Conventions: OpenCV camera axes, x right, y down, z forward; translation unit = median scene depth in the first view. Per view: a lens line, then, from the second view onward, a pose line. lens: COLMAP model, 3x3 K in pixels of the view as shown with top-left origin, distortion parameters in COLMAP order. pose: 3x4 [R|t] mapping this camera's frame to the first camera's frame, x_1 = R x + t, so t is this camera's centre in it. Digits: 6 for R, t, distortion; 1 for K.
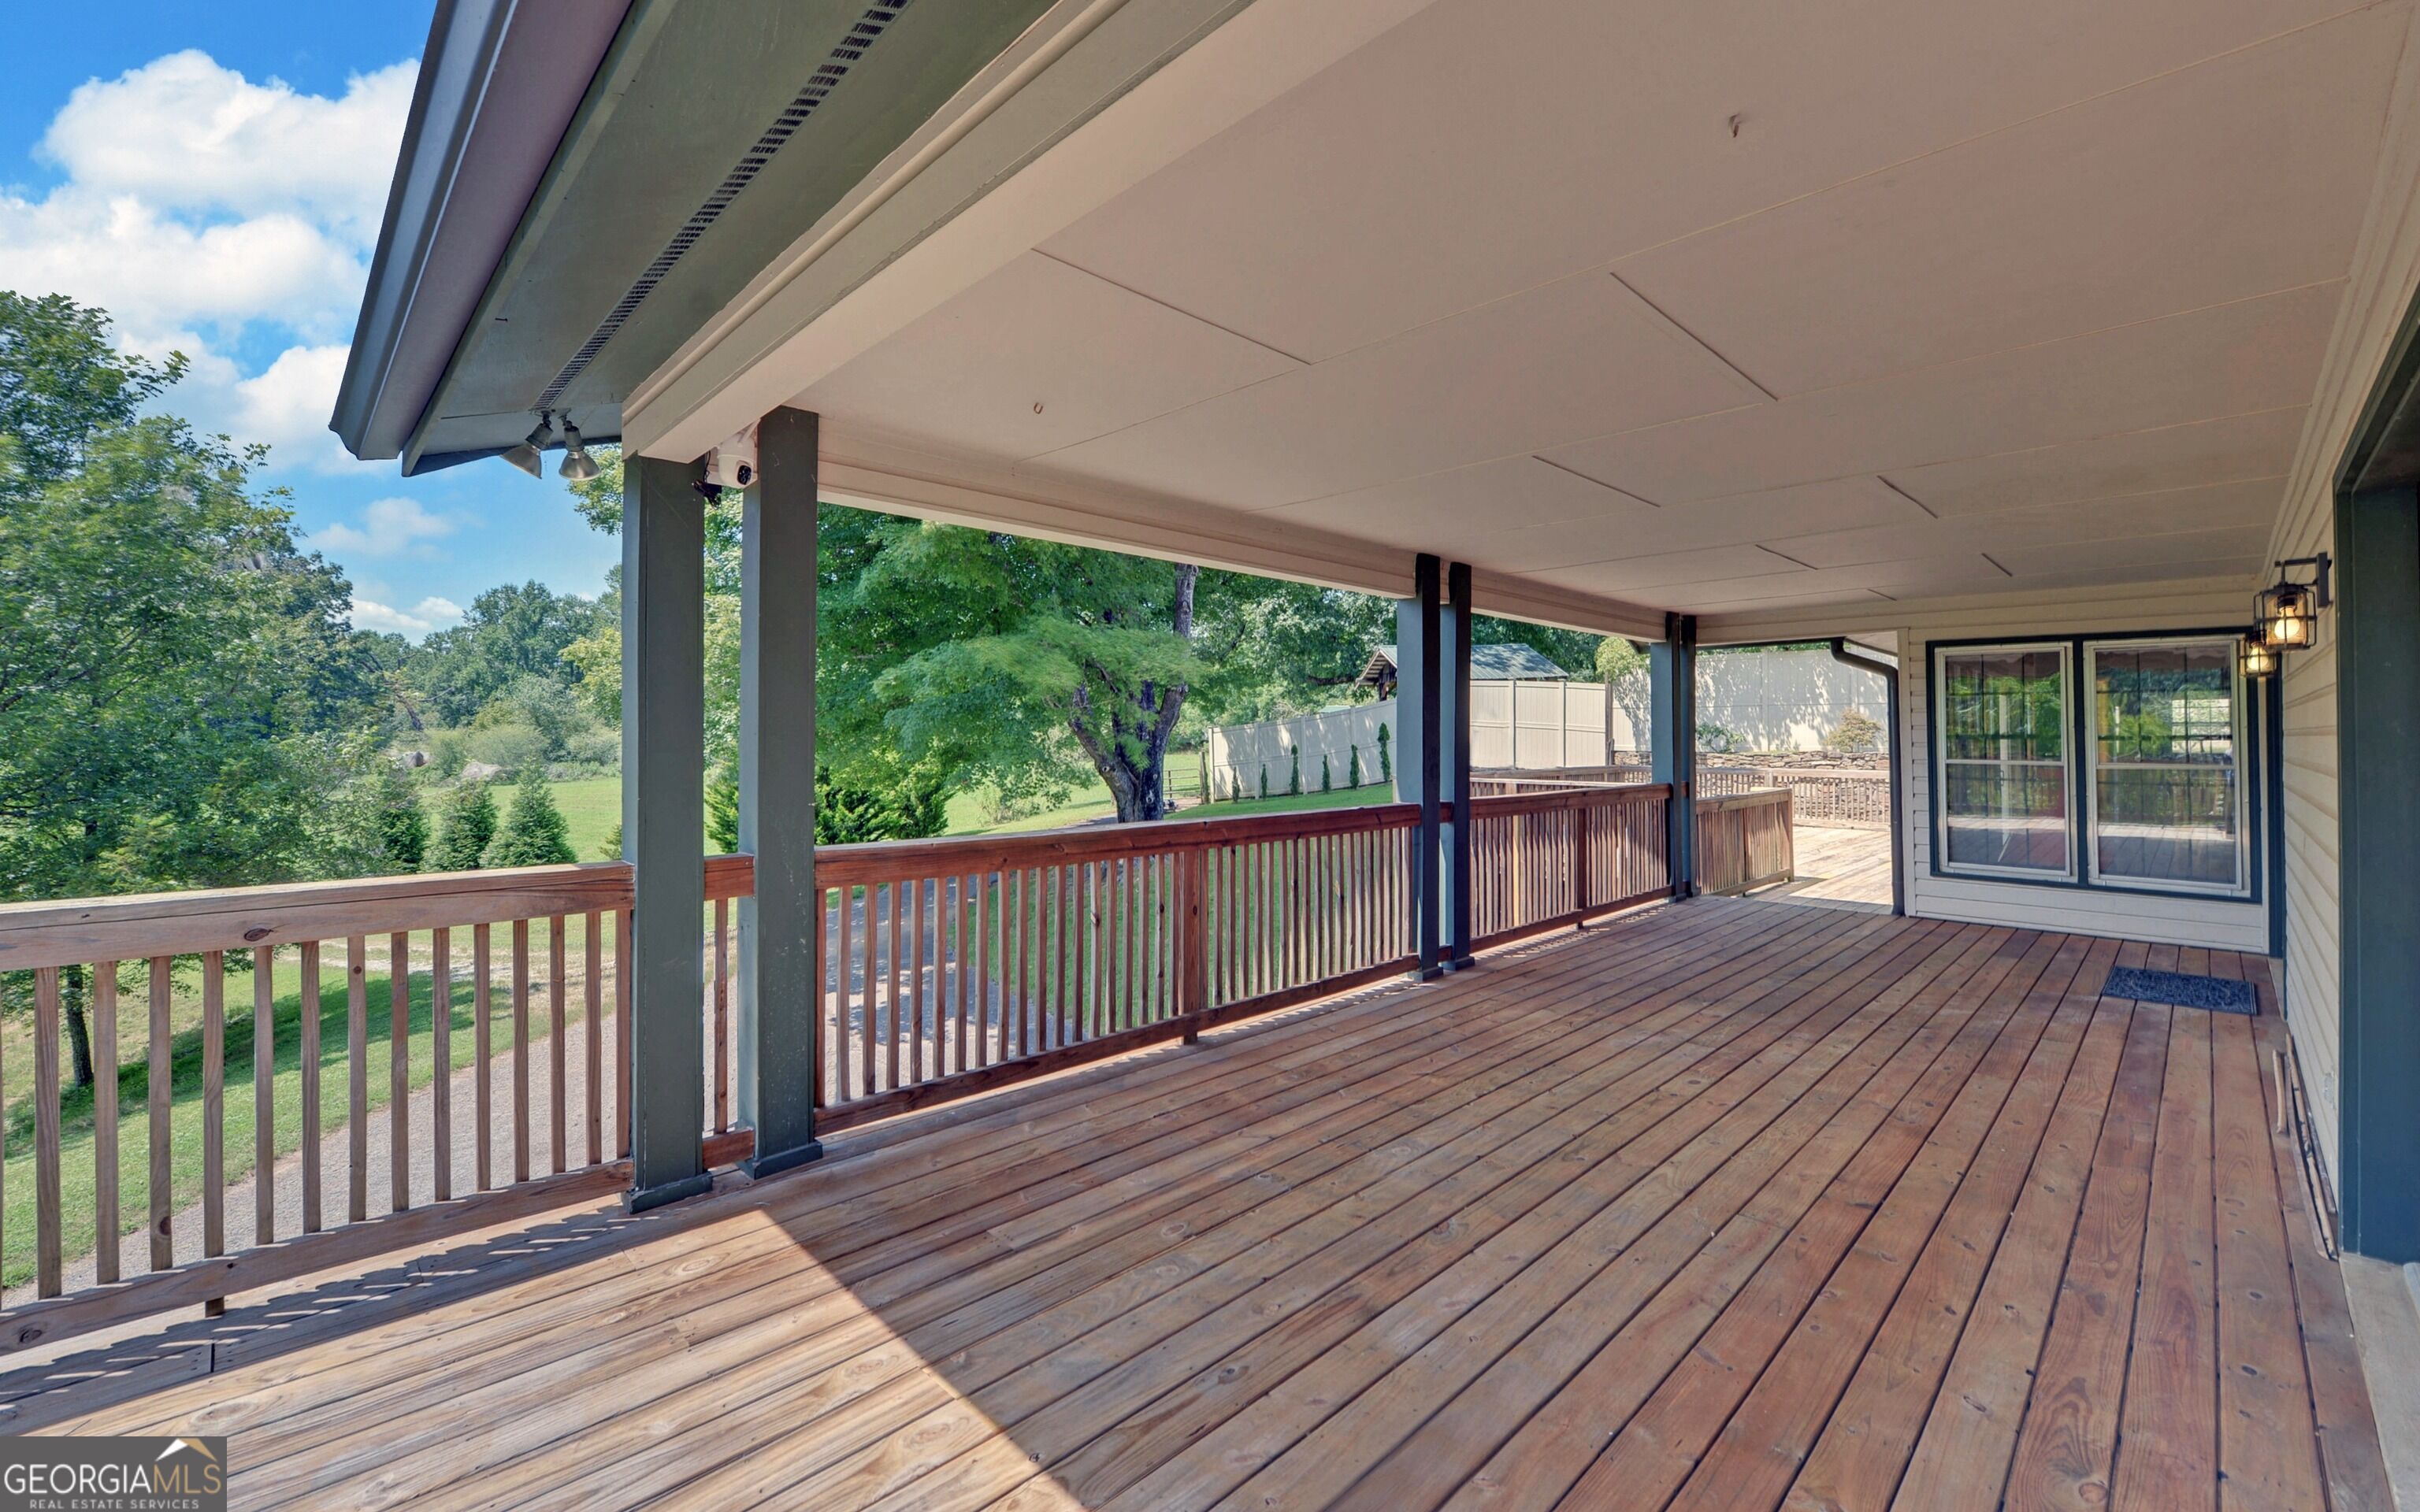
lens RADIAL K [[1005.0, 0, 1179.2], [0, 1005.0, 716.9], [0, 0, 1]] dist [-0.027740, -0.000123]
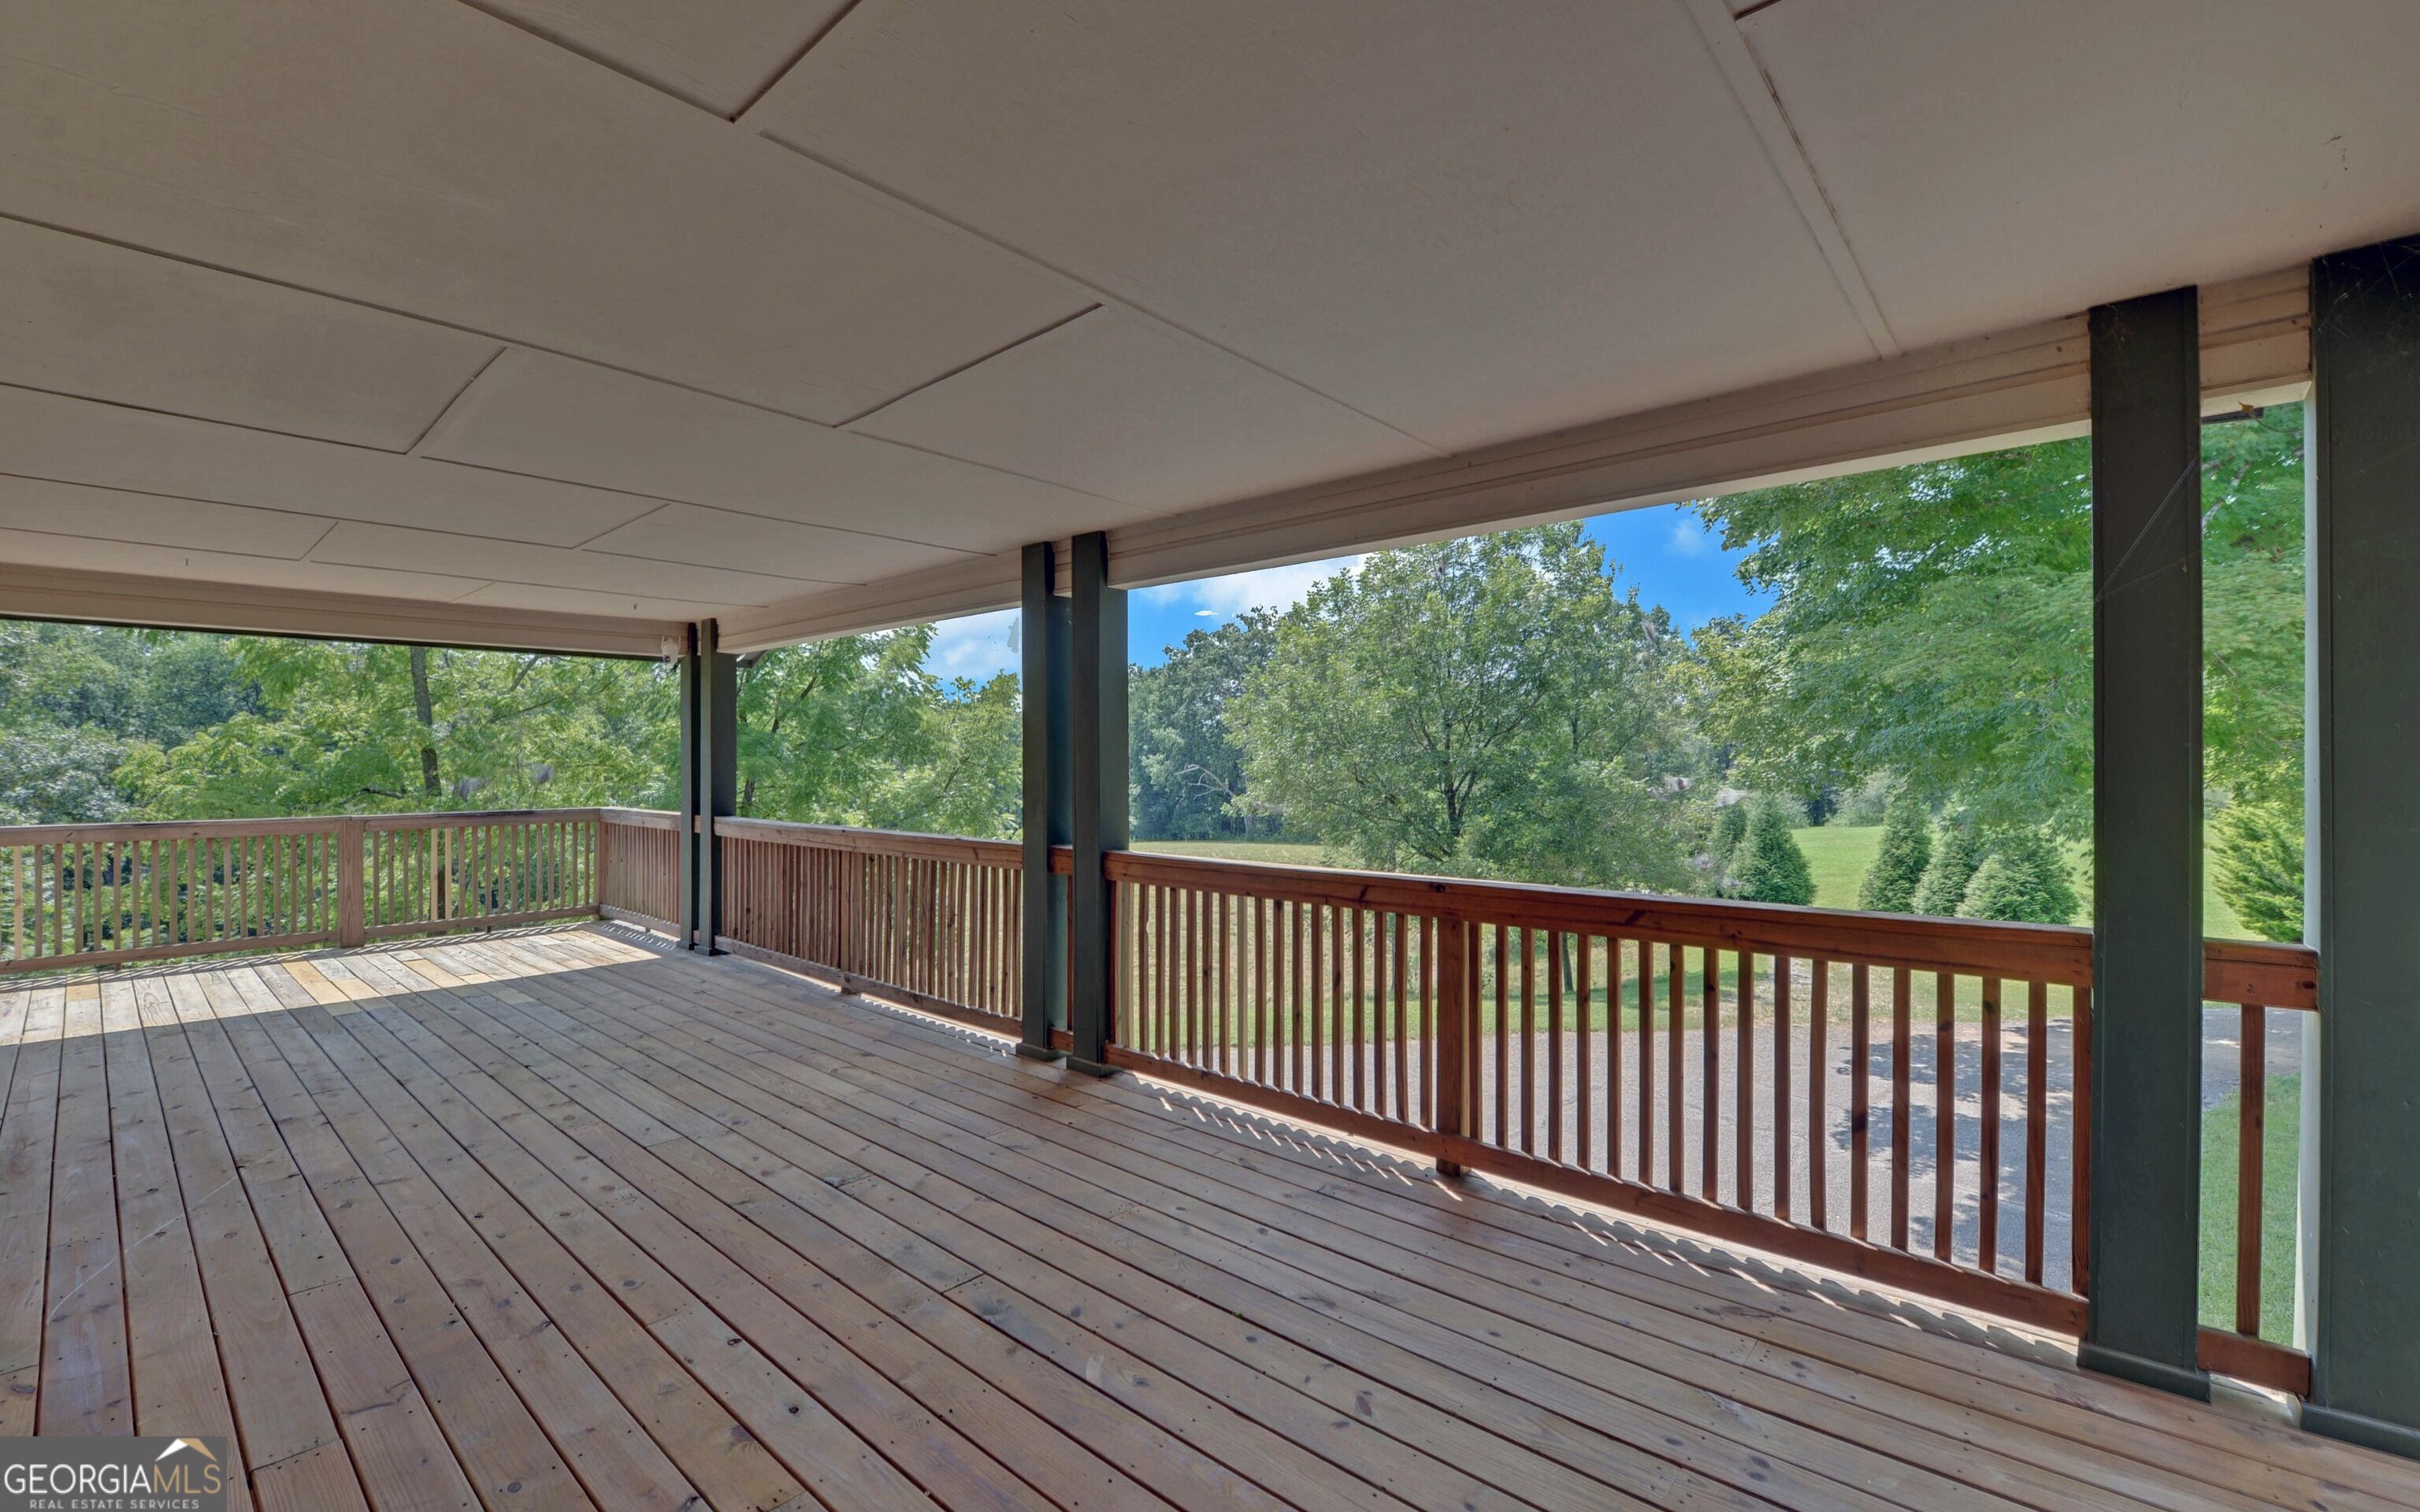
lens RADIAL K [[1005.0, 0, 1179.2], [0, 1005.0, 716.9], [0, 0, 1]] dist [-0.027740, -0.000123]
pose [[0.081759, -0.061069, -0.994779, 0.753519], [0.015606, 0.998077, -0.059989, 0.029142], [0.996530, -0.010620, 0.082554, 0.747589]]
